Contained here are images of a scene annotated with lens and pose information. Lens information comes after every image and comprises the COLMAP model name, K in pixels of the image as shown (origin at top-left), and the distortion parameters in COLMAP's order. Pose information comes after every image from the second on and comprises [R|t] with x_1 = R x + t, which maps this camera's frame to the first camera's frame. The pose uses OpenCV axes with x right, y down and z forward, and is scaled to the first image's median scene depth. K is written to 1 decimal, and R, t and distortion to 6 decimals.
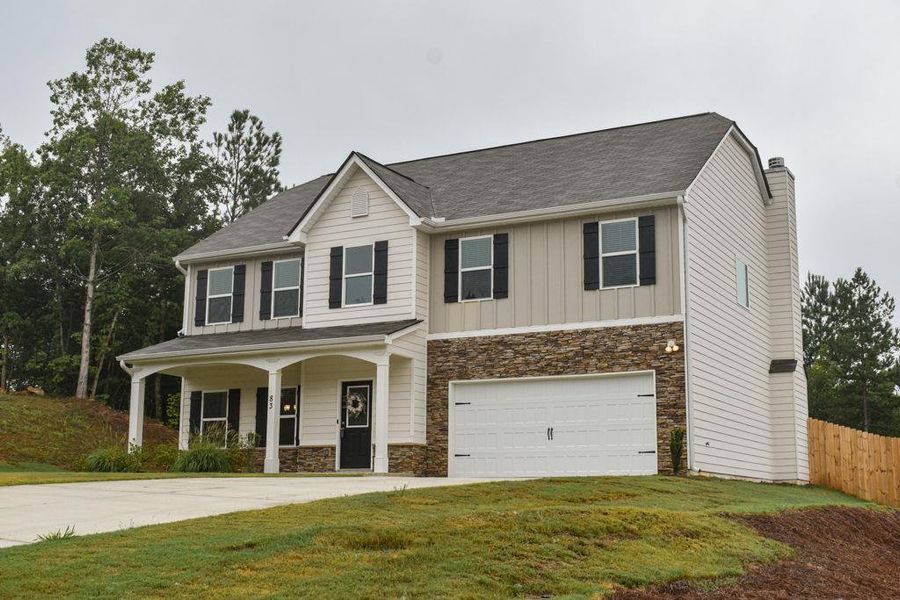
lens RADIAL K [[1122.5, 0, 458.2], [0, 1122.5, 294.9], [0, 0, 1]] dist [-0.047135, -0.002964]
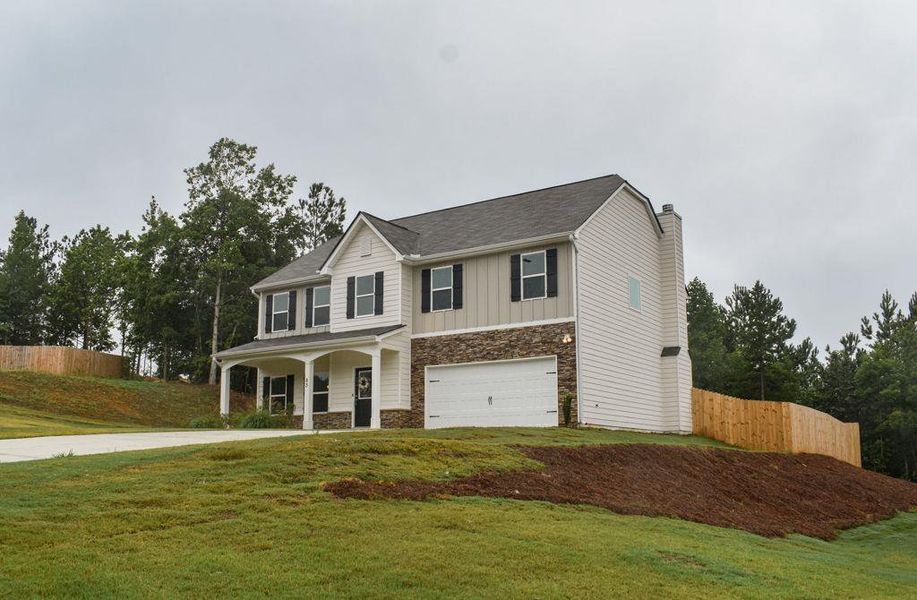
lens RADIAL K [[815.6, 0, 459.7], [0, 815.6, 329.0], [0, 0, 1]] dist [-0.089320, 0.003235]
pose [[0.996404, -0.024466, -0.081124, 0.122446], [0.026491, 0.999361, 0.023979, 0.003942], [0.080486, -0.026042, 0.996416, -0.054395]]
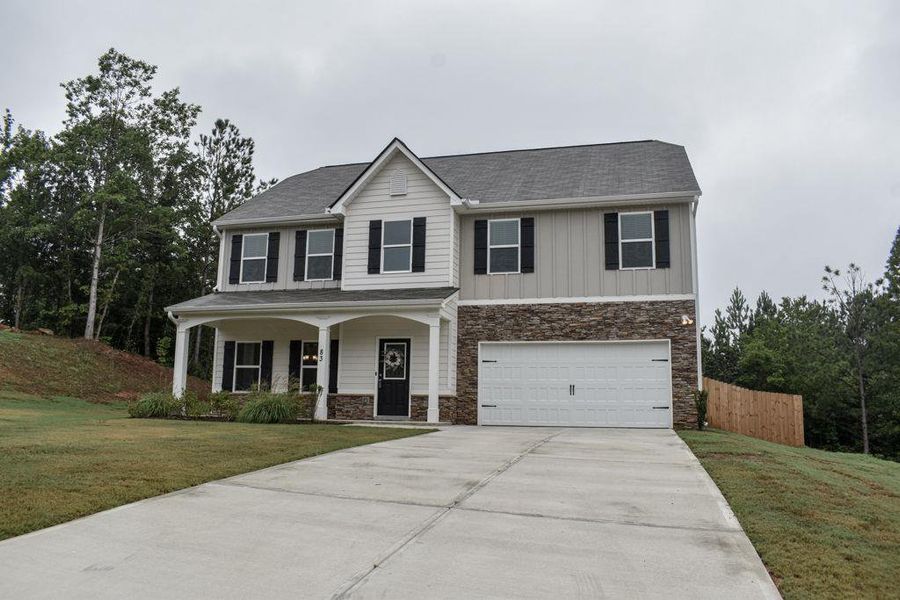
lens RADIAL K [[701.2, 0, 450.0], [0, 701.2, 300.0], [0, 0, 1]] dist [-0.090986, 0.008411]
pose [[0.973572, 0.046623, 0.223569, -0.197241], [-0.053094, 0.998324, 0.023018, 0.018424], [-0.222122, -0.034280, 0.974416, 0.297750]]
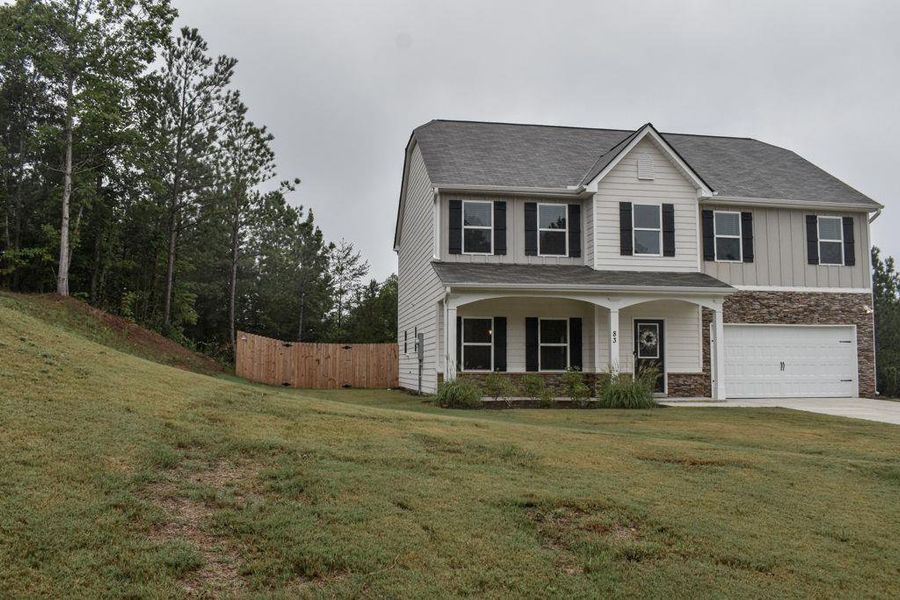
lens RADIAL K [[745.0, 0, 434.6], [0, 745.0, 305.8], [0, 0, 1]] dist [-0.070403, -0.011124]
pose [[0.800786, 0.043405, 0.597375, -0.745589], [-0.112434, 0.990534, 0.078747, 0.026236], [-0.588302, -0.130225, 0.798086, 0.510299]]
